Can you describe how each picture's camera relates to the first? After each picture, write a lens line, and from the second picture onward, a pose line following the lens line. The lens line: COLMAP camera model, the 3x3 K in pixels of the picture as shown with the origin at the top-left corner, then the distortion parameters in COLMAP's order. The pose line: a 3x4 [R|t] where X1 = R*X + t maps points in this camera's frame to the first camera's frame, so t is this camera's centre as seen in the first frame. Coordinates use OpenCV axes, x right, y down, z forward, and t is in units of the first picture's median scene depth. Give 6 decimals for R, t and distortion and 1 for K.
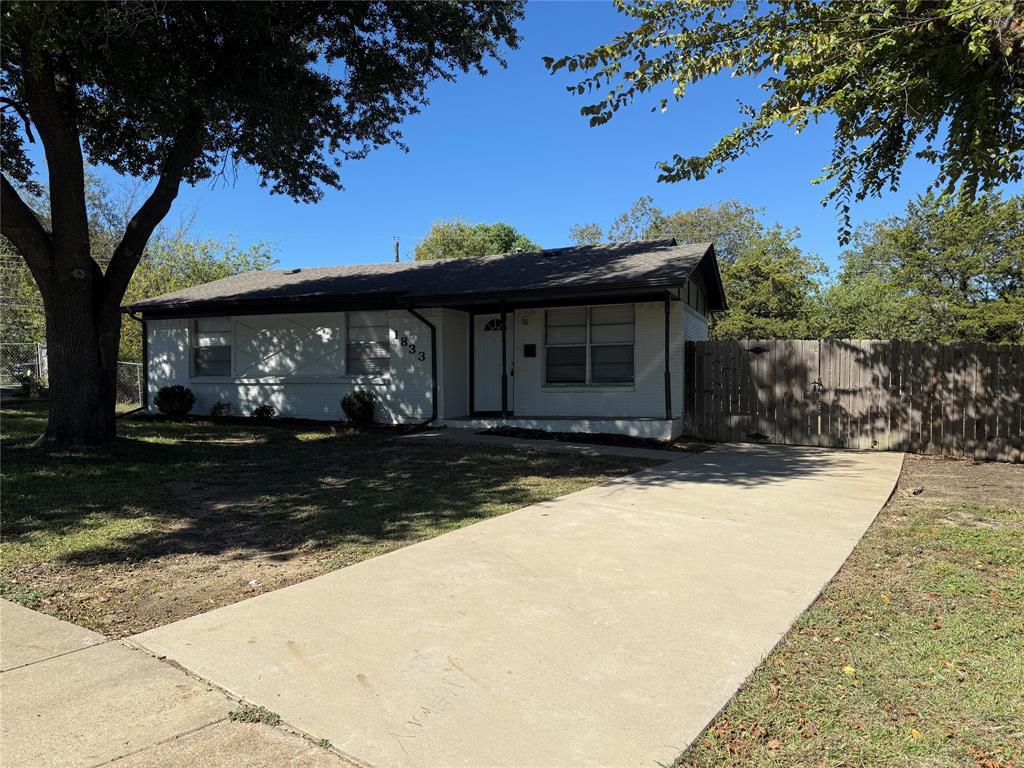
lens RADIAL K [[713.0, 0, 511.8], [0, 713.0, 387.2], [0, 0, 1]] dist [0.021448, -0.005957]
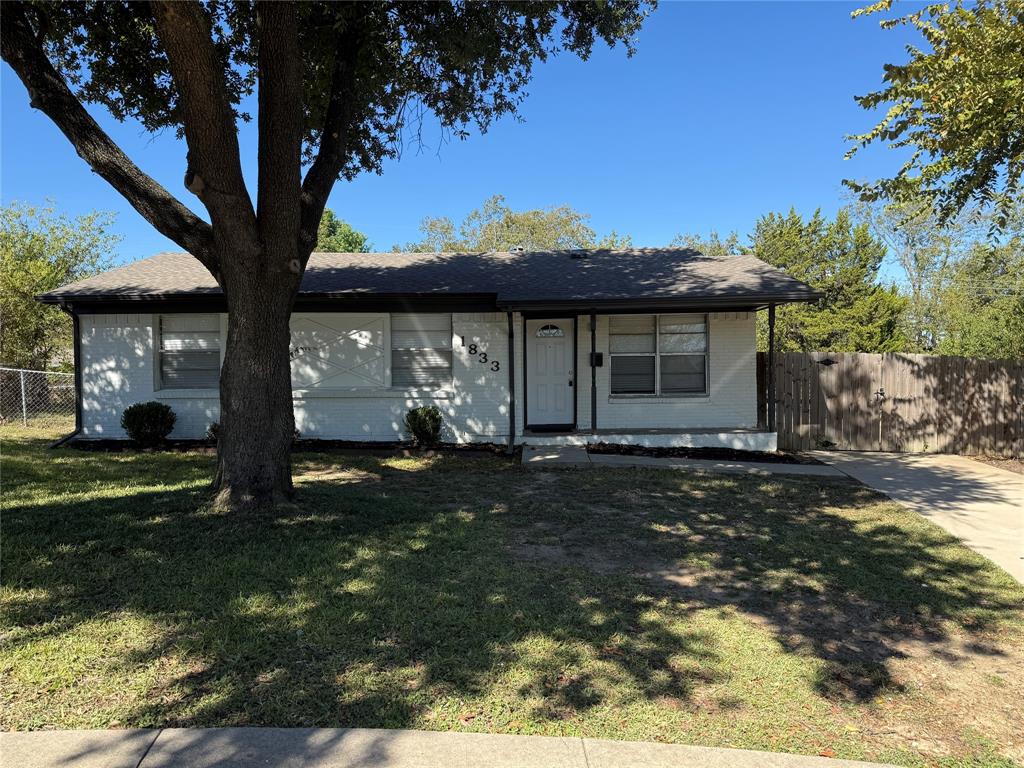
lens RADIAL K [[713.0, 0, 511.8], [0, 713.0, 380.8], [0, 0, 1]] dist [0.021448, -0.005957]
pose [[0.935087, -0.007272, 0.354344, -0.453819], [0.006403, 0.999973, 0.003626, -0.030098], [-0.354360, -0.001122, 0.935108, 0.174093]]
